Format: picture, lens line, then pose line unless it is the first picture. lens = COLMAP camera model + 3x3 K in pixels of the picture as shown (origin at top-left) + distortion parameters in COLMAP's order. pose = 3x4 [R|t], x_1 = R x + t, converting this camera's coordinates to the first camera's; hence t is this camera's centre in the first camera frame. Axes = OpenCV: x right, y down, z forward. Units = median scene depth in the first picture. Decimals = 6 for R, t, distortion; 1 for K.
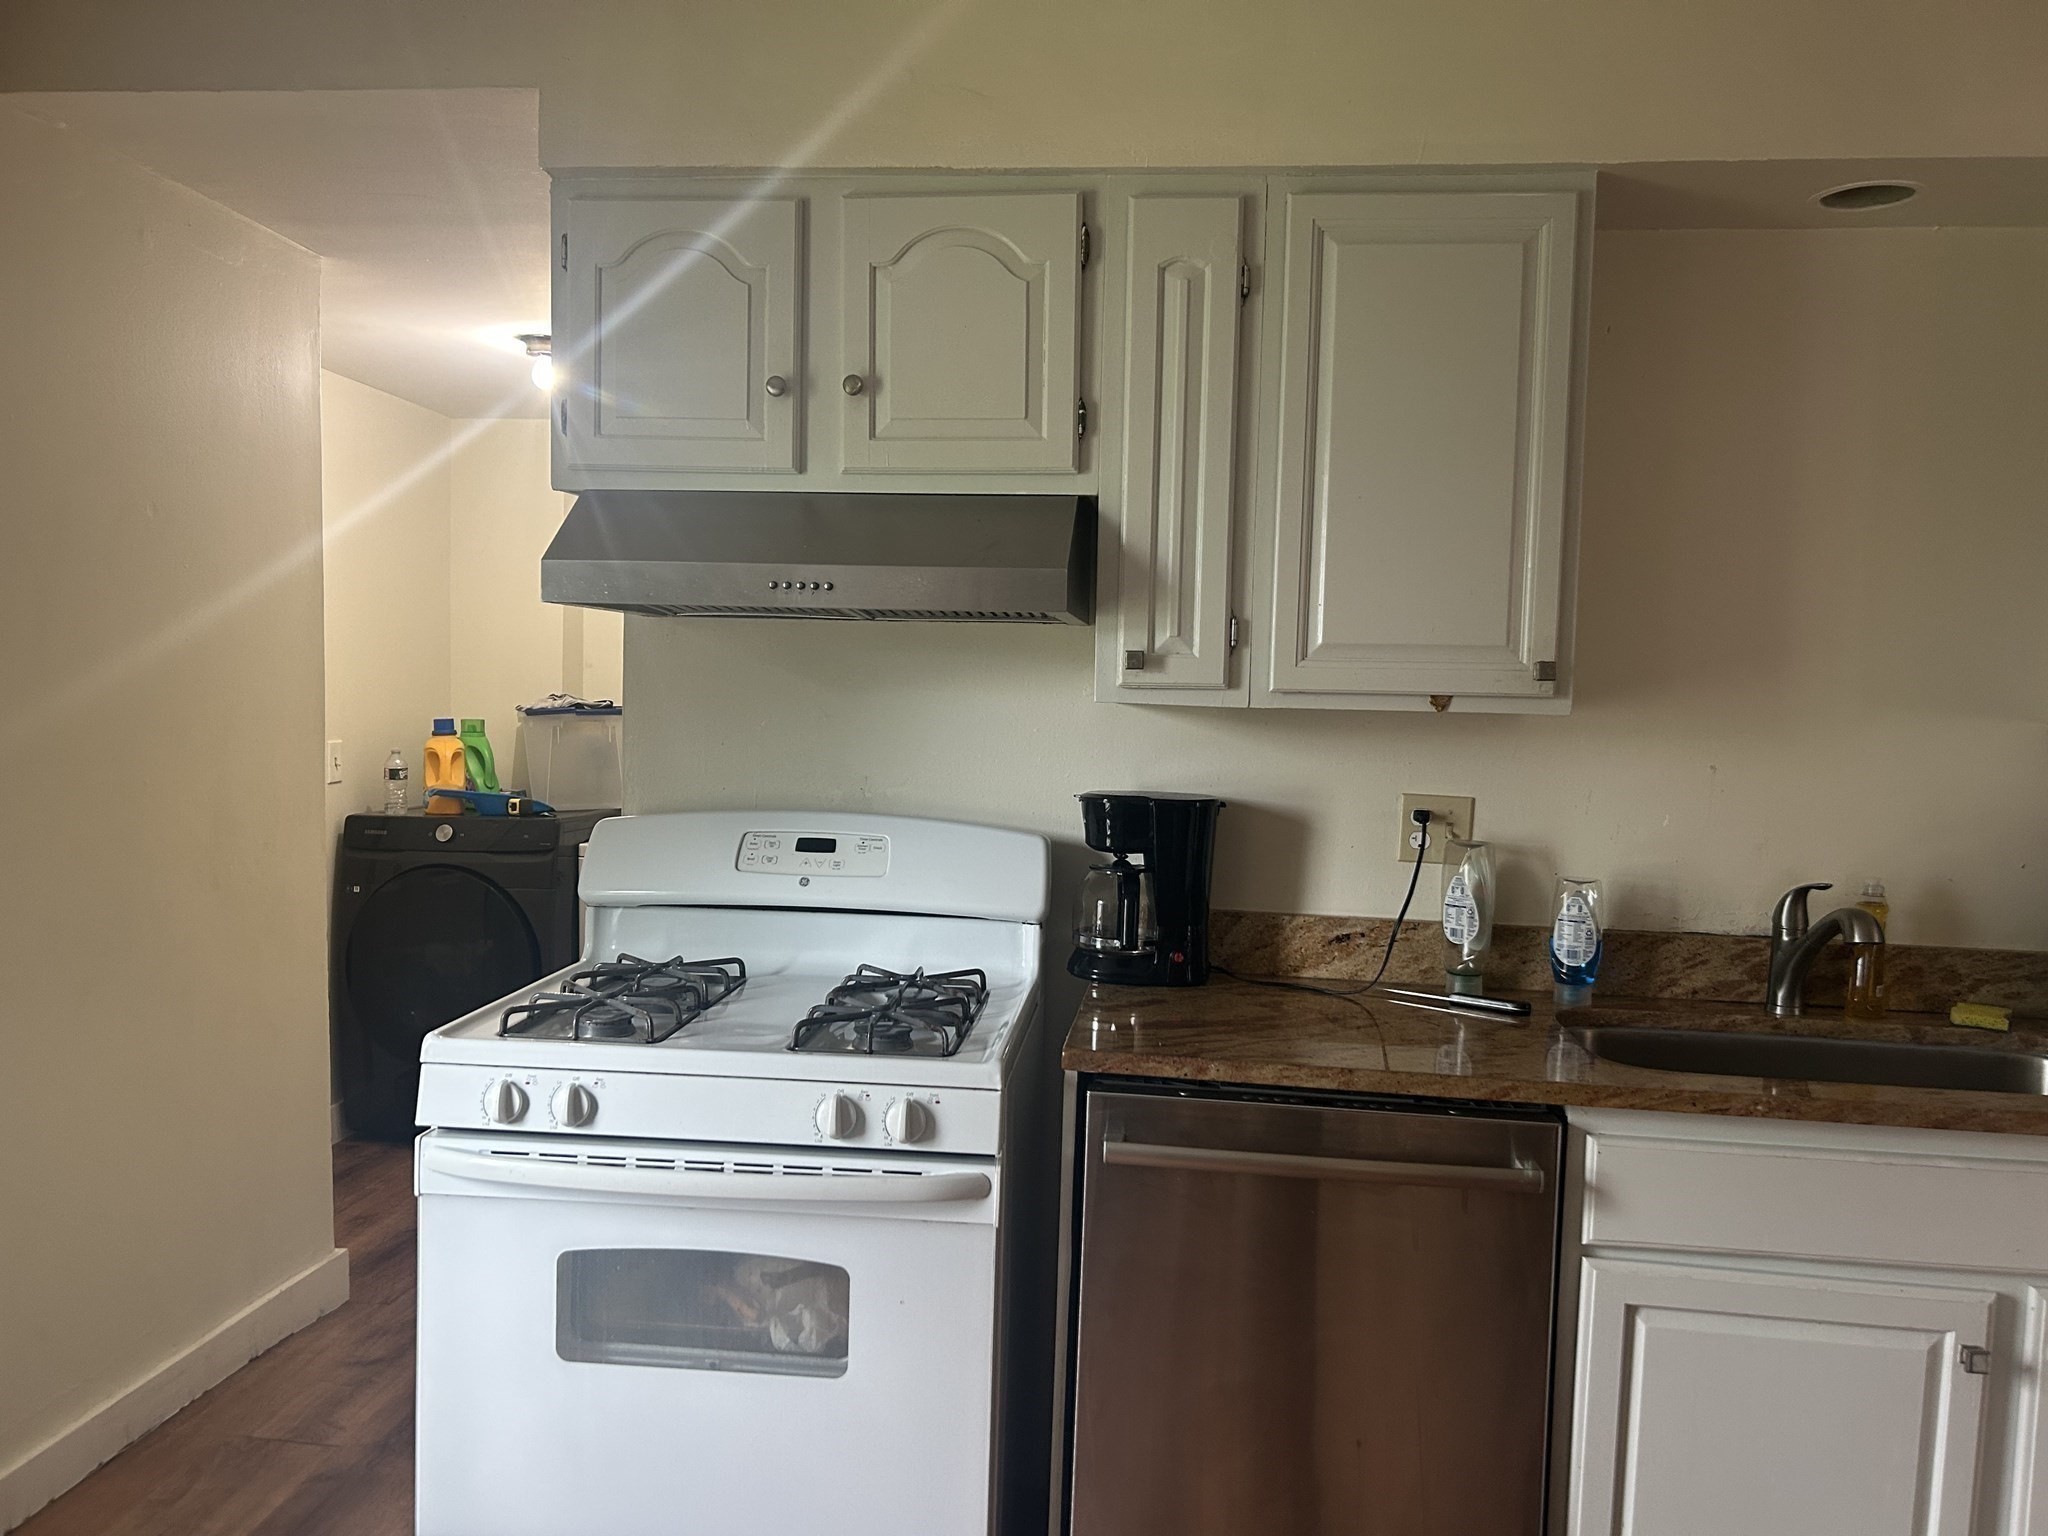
lens RADIAL K [[1559.6, 0, 1025.7], [0, 1559.6, 828.0], [0, 0, 1]] dist [-0.006360, -0.003812]
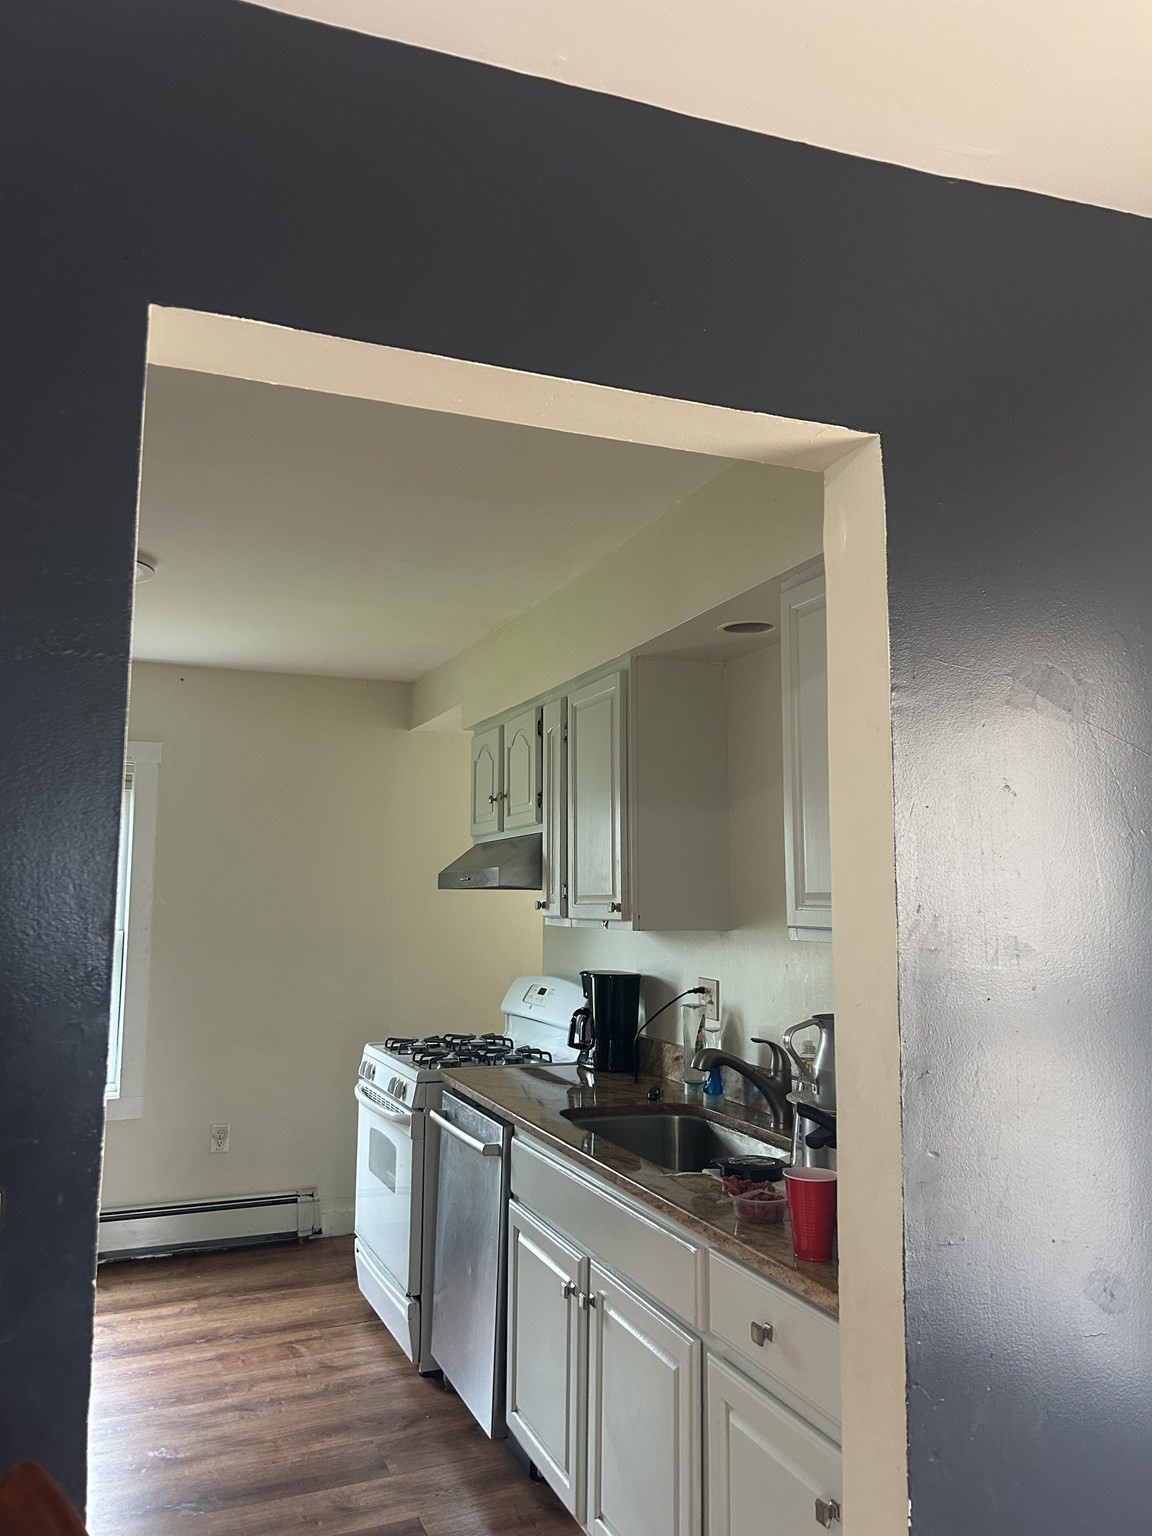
lens RADIAL K [[1173.7, 0, 569.9], [0, 1173.7, 775.8], [0, 0, 1]] dist [0.069627, -0.099622]
pose [[0.423668, -0.120781, -0.897729, 1.581120], [-0.068149, 0.984011, -0.164552, -0.018110], [0.903250, 0.130895, 0.408663, 0.331534]]
